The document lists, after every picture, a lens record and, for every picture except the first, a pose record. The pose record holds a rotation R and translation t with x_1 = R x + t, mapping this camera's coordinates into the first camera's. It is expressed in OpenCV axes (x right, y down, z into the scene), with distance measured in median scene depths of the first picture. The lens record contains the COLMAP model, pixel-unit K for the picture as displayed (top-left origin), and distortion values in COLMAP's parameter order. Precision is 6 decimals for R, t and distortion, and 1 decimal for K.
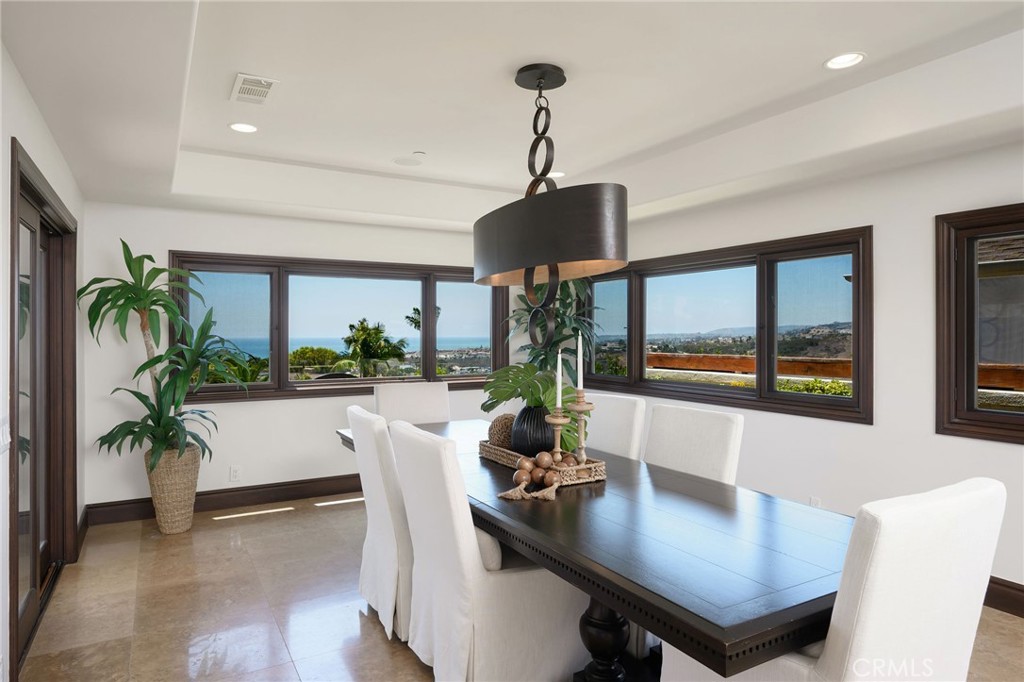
lens RADIAL K [[642.7, 0, 602.3], [0, 642.7, 338.7], [0, 0, 1]] dist [-0.001915, -0.000353]
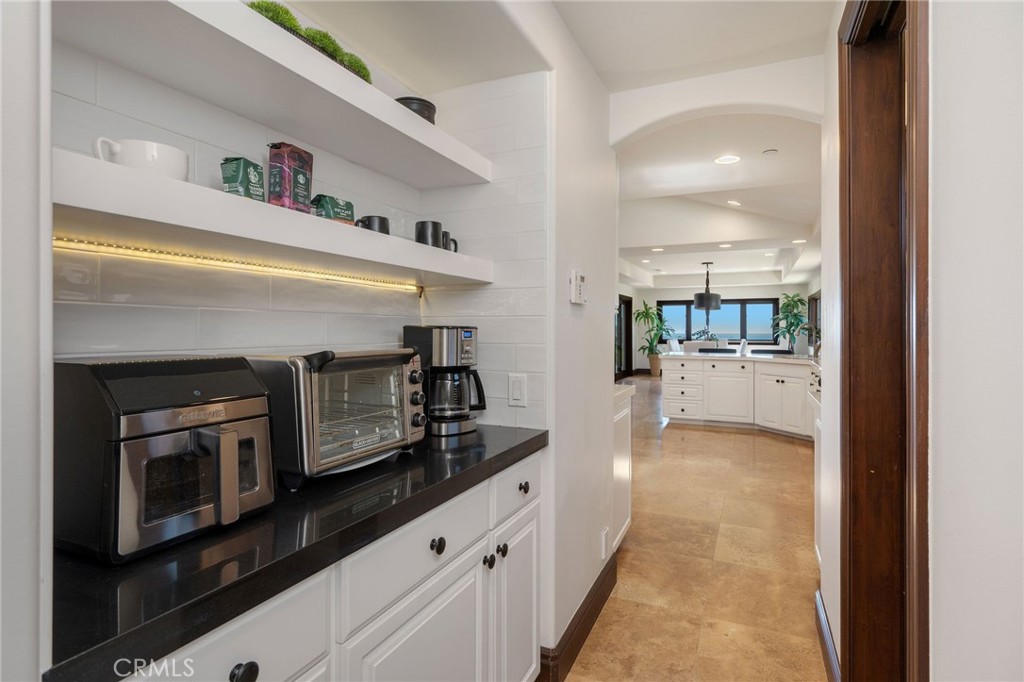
lens RADIAL K [[525.5, 0, 511.0], [0, 525.5, 327.0], [0, 0, 1]] dist [-0.000874, -0.000126]
pose [[0.530048, -0.002017, -0.847965, 1.473450], [-0.011026, 0.999896, -0.009270, 0.047827], [0.847896, 0.014263, 0.529971, -1.323327]]
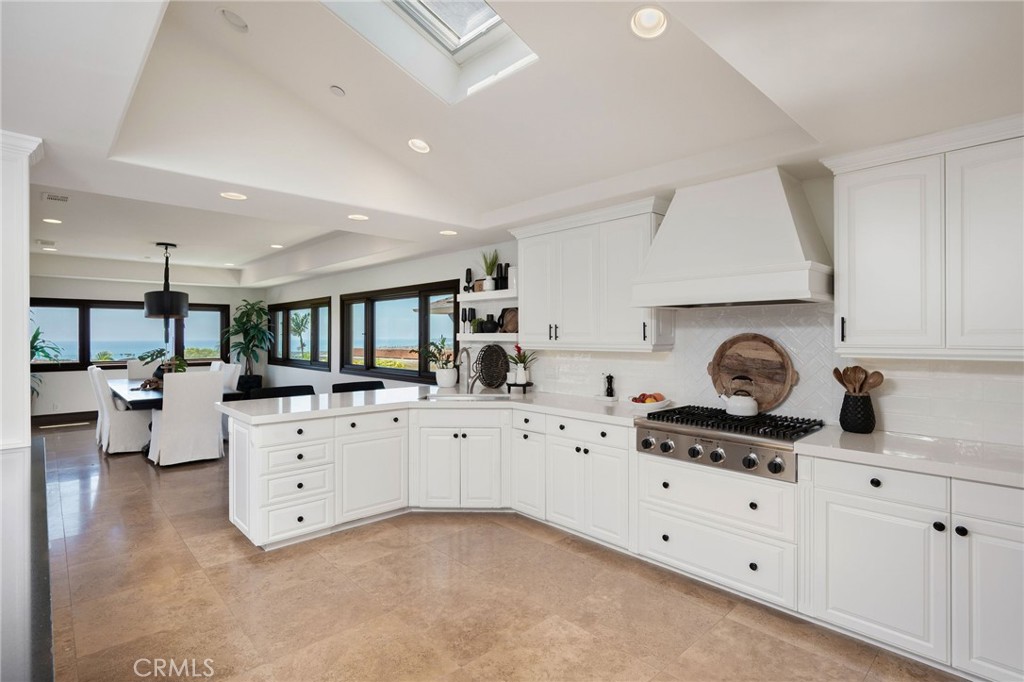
lens RADIAL K [[503.5, 0, 511.6], [0, 503.5, 335.8], [0, 0, 1]] dist [-0.001591, 0.000150]
pose [[0.985323, -0.000488, 0.170699, 0.637669], [0.002351, 0.999940, -0.010708, 0.004919], [-0.170683, 0.010952, 0.985265, -0.893315]]
